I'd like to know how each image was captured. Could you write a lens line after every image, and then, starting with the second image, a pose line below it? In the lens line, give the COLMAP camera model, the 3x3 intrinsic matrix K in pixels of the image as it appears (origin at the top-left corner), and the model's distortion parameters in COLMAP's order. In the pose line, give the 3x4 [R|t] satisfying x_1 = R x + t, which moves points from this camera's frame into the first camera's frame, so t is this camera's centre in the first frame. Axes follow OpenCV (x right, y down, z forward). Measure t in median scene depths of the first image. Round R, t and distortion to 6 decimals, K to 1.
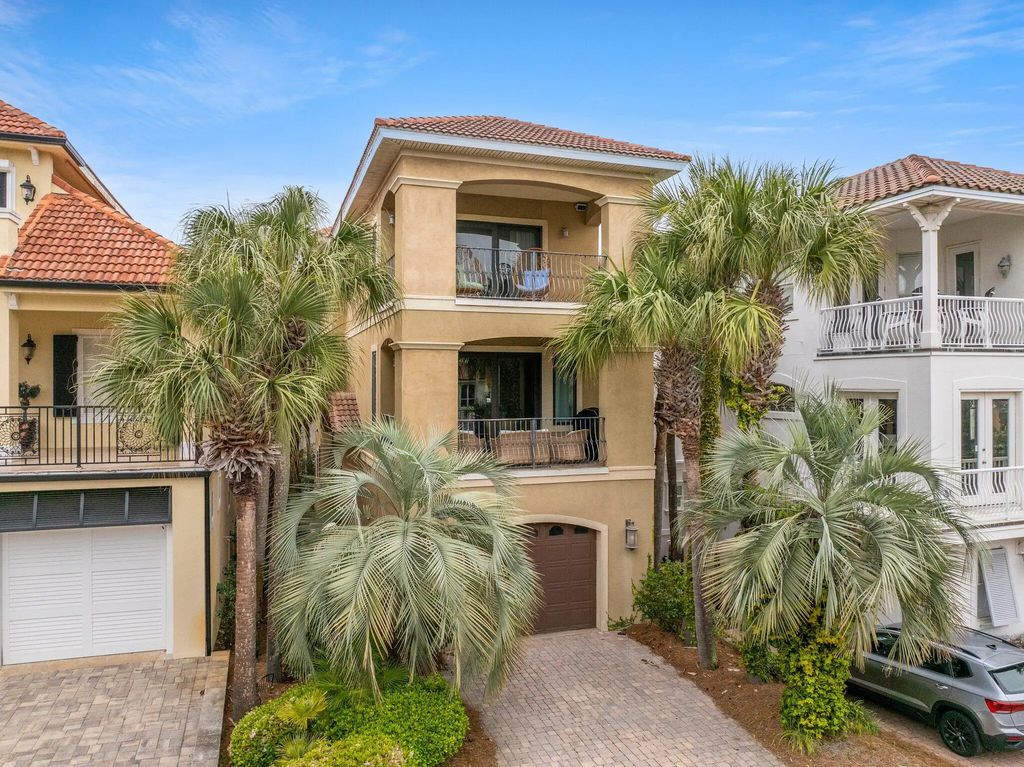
lens RADIAL K [[719.4, 0, 512.4], [0, 719.4, 382.0], [0, 0, 1]] dist [-0.045495, 0.014750]
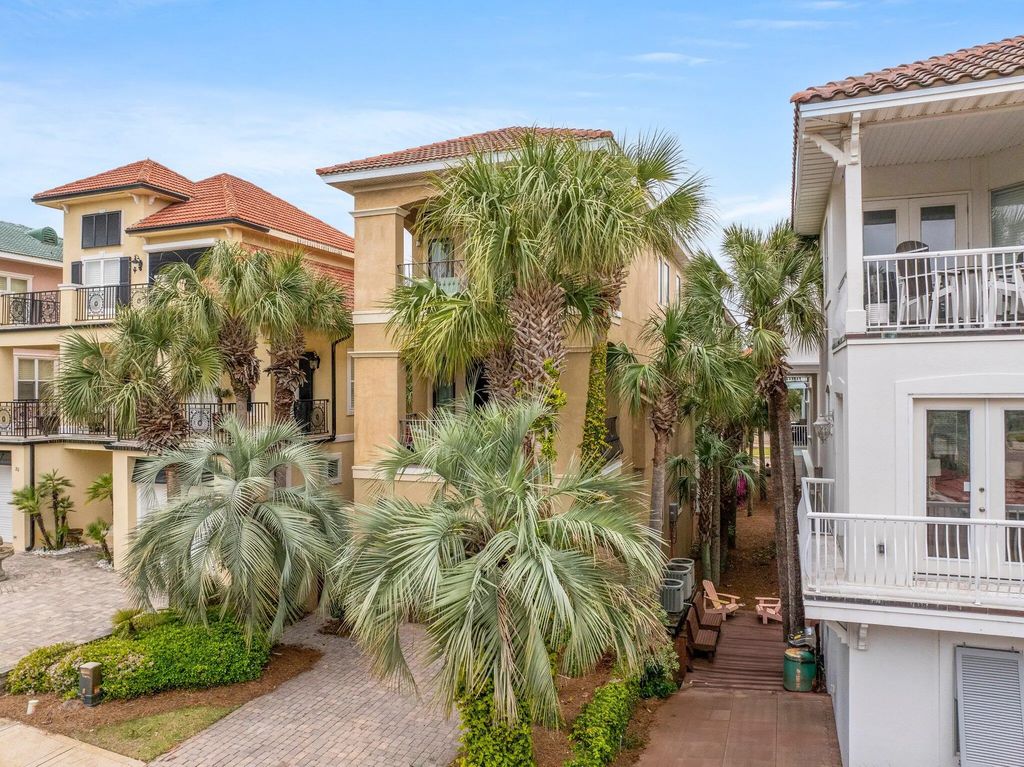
lens RADIAL K [[719.4, 0, 512.3], [0, 719.4, 383.8], [0, 0, 1]] dist [-0.045495, 0.014750]
pose [[0.768776, -0.005376, -0.639496, 0.786359], [0.004279, 0.999986, -0.003263, 0.001235], [0.639504, -0.000228, 0.768787, 0.258637]]
